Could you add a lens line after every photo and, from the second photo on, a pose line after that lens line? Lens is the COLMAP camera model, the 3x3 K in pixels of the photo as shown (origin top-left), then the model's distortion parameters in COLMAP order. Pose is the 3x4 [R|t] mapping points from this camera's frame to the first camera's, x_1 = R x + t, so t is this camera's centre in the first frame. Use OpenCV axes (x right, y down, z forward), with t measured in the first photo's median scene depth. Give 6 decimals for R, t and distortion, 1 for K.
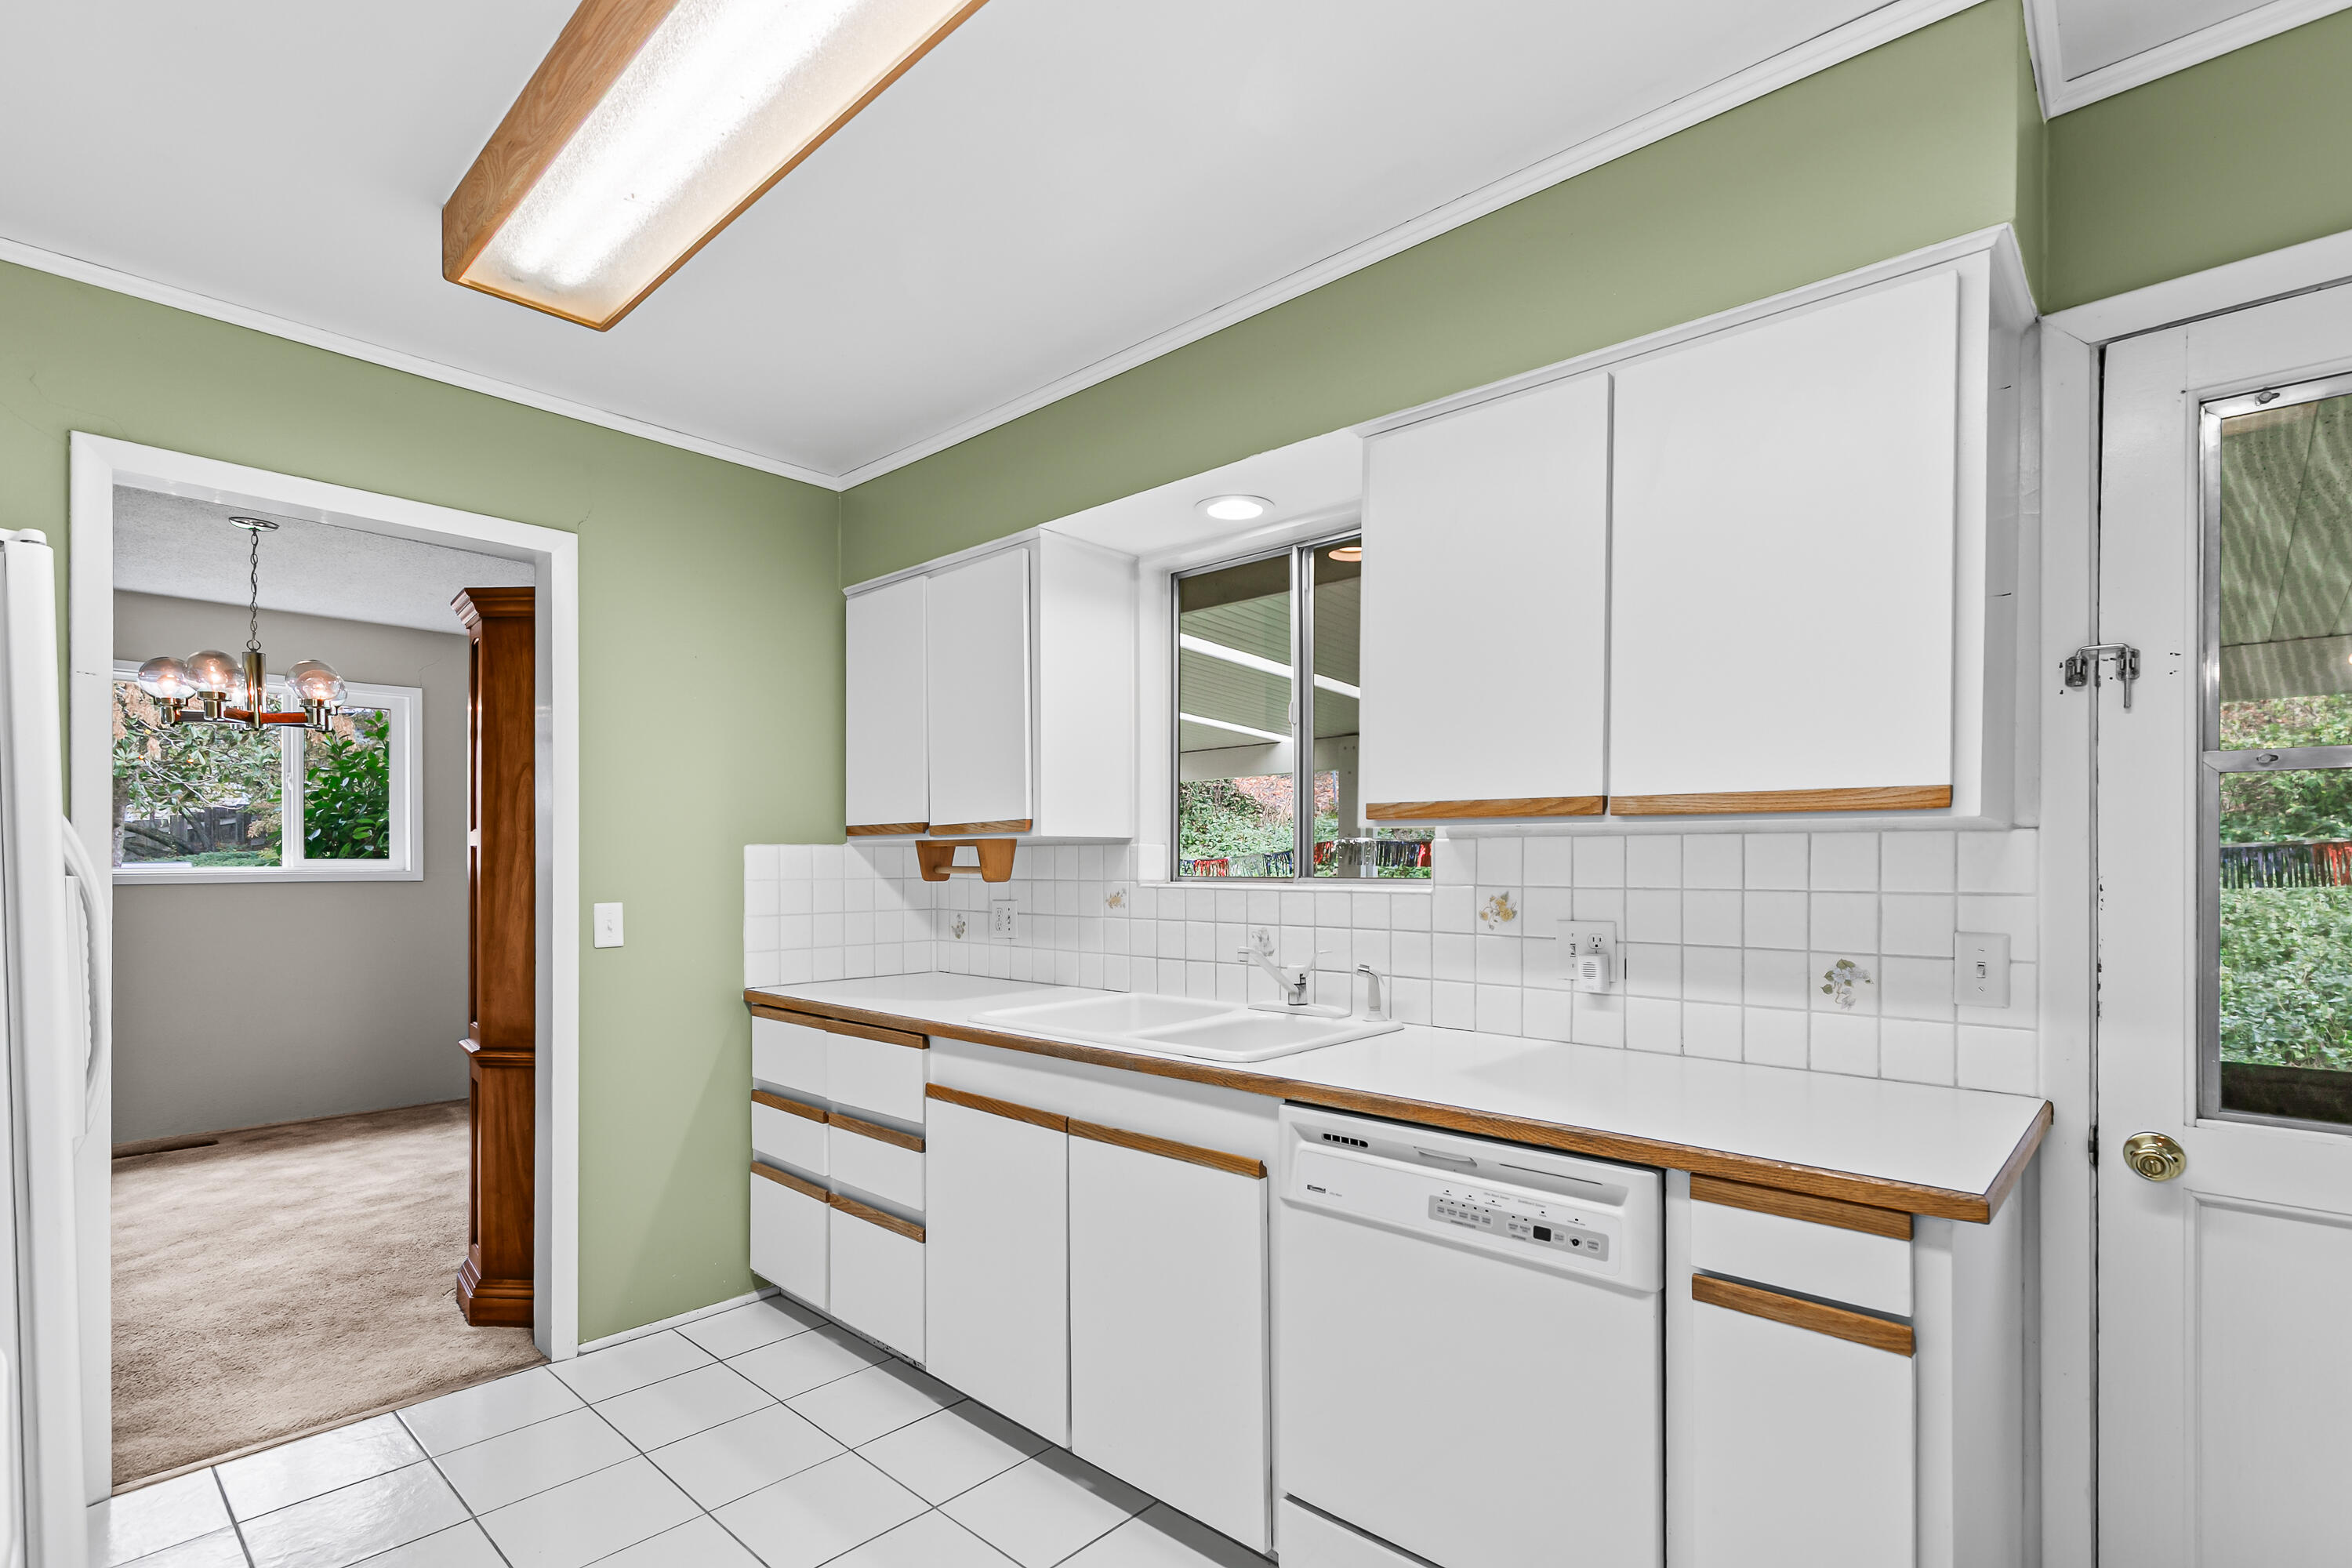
lens RADIAL K [[1084.2, 0, 1176.0], [0, 1084.2, 864.0], [0, 0, 1]] dist [0.003360, 0.000003]
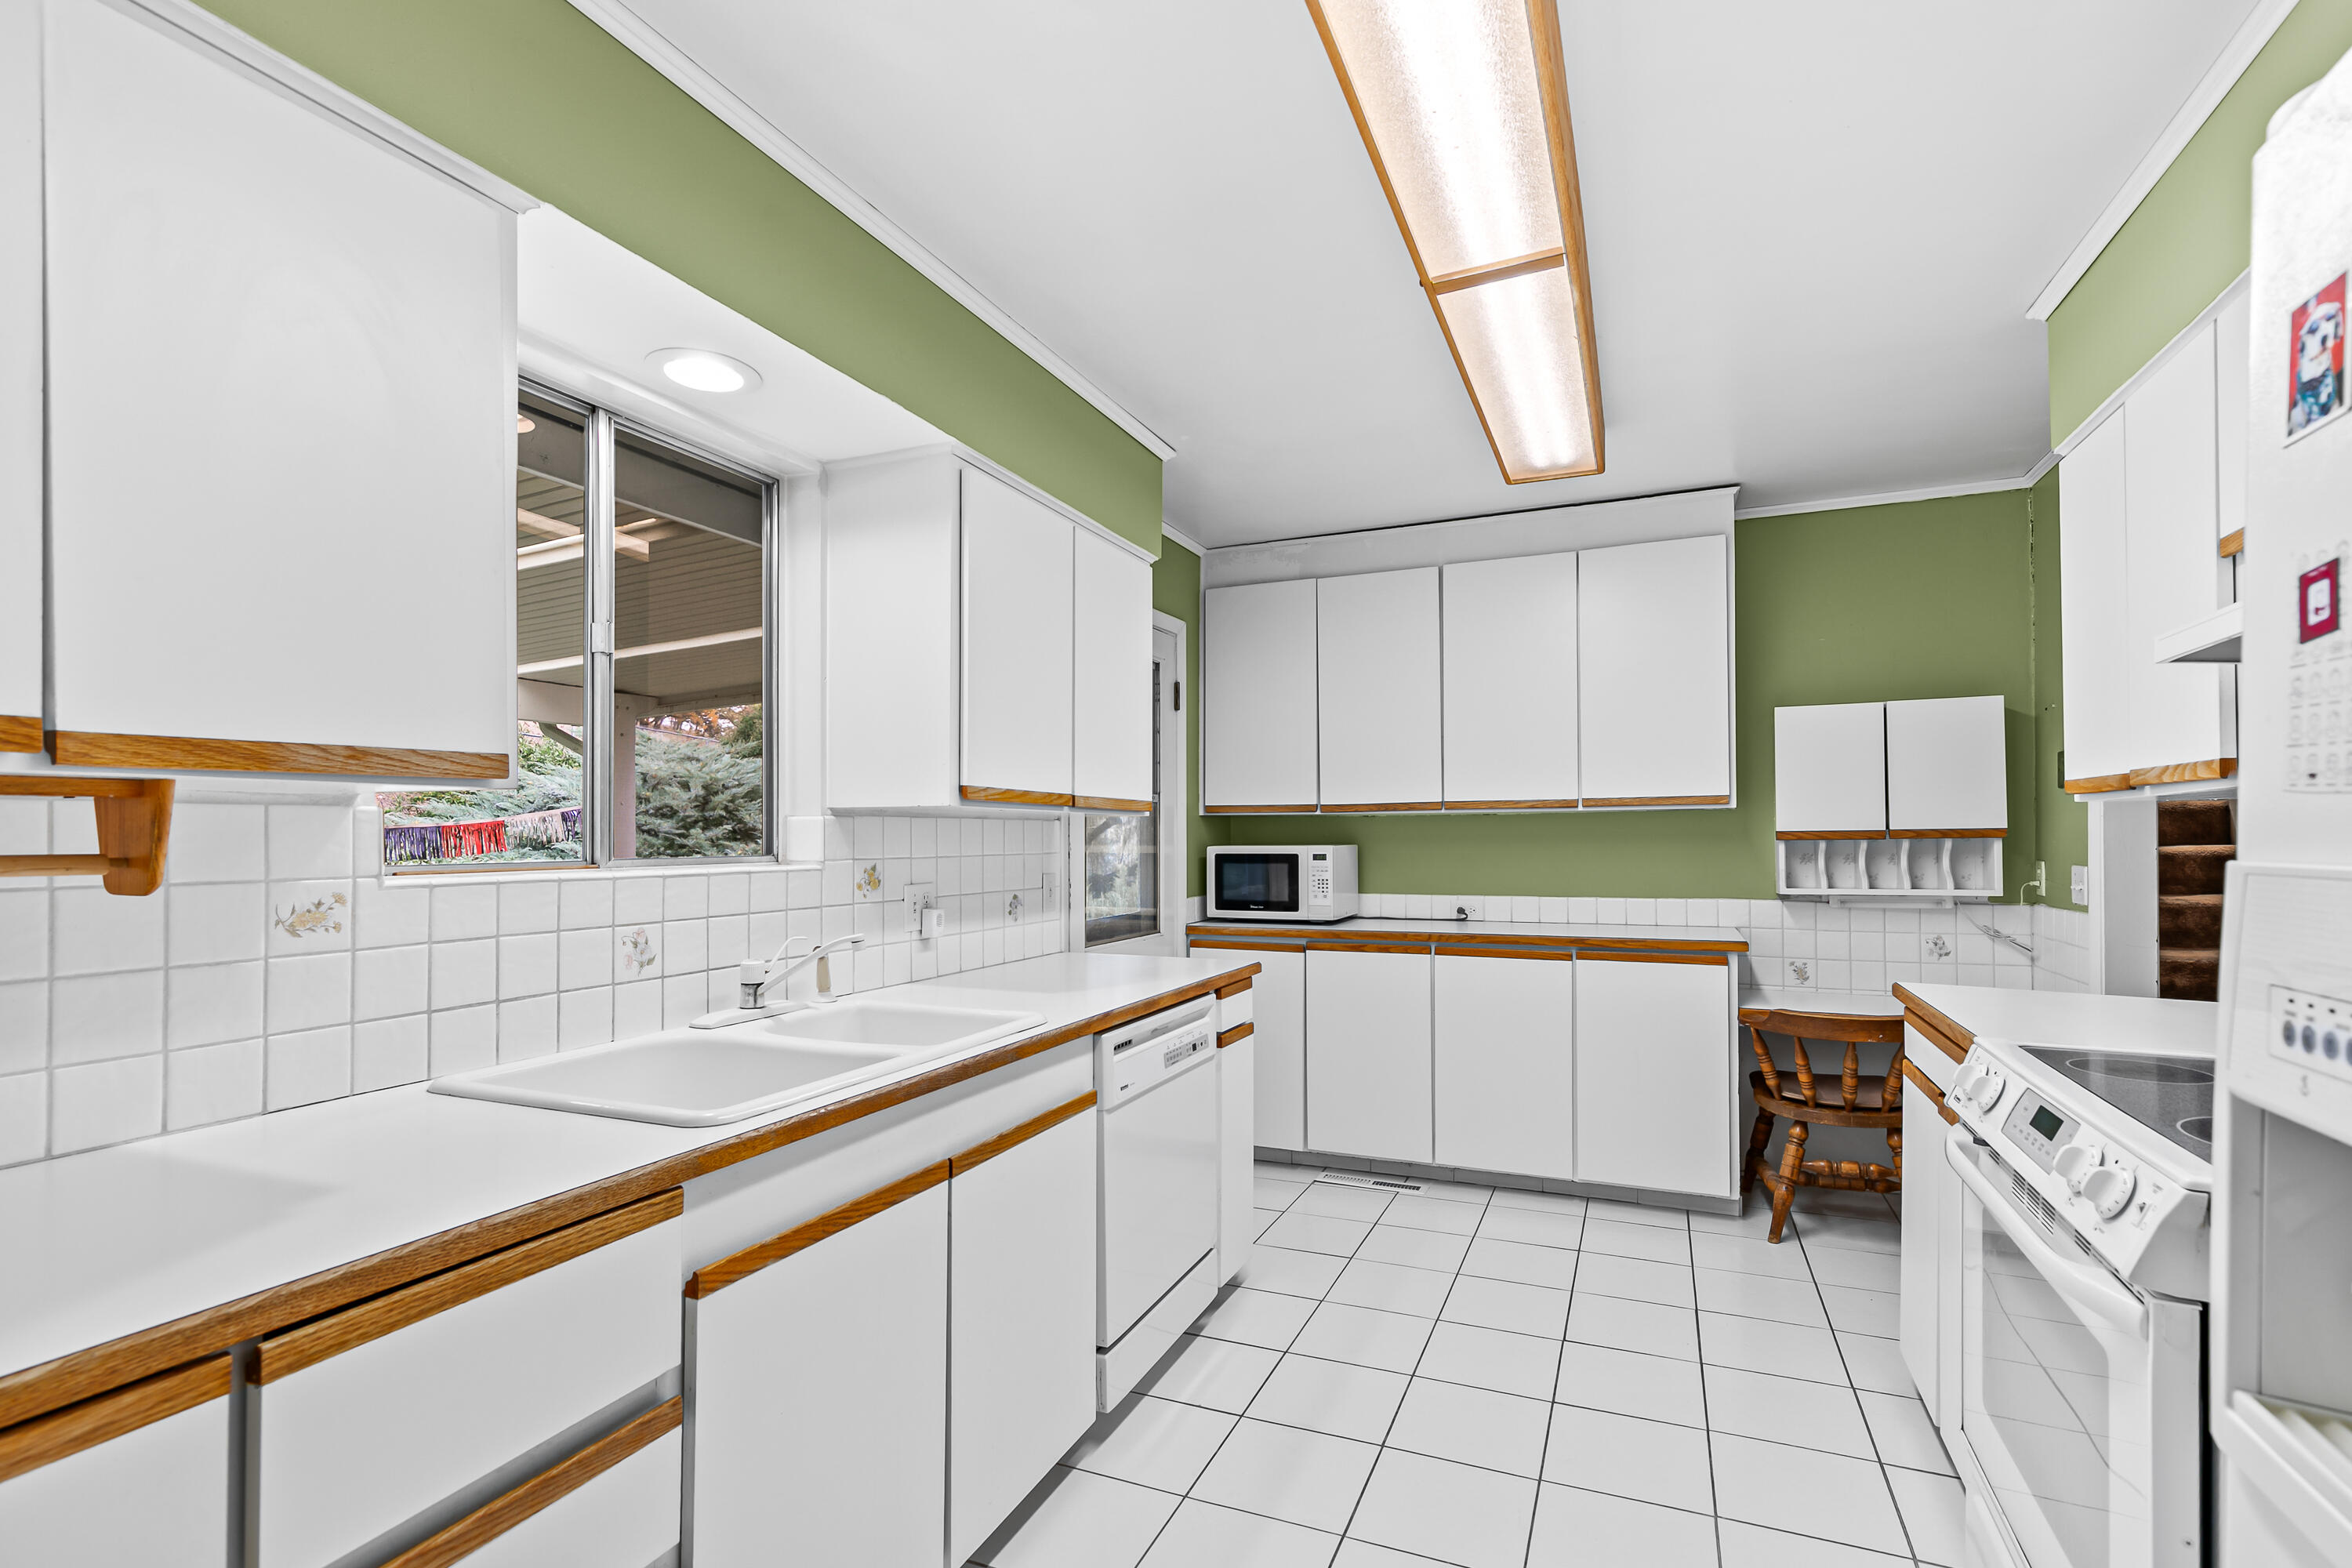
lens RADIAL K [[1084.2, 0, 1167.0], [0, 1084.2, 829.1], [0, 0, 1]] dist [0.003360, 0.000003]
pose [[-0.320383, 0.008977, 0.947246, -0.900464], [0.008192, 0.999944, -0.006706, -0.001013], [-0.947253, 0.005612, -0.320439, 1.096739]]
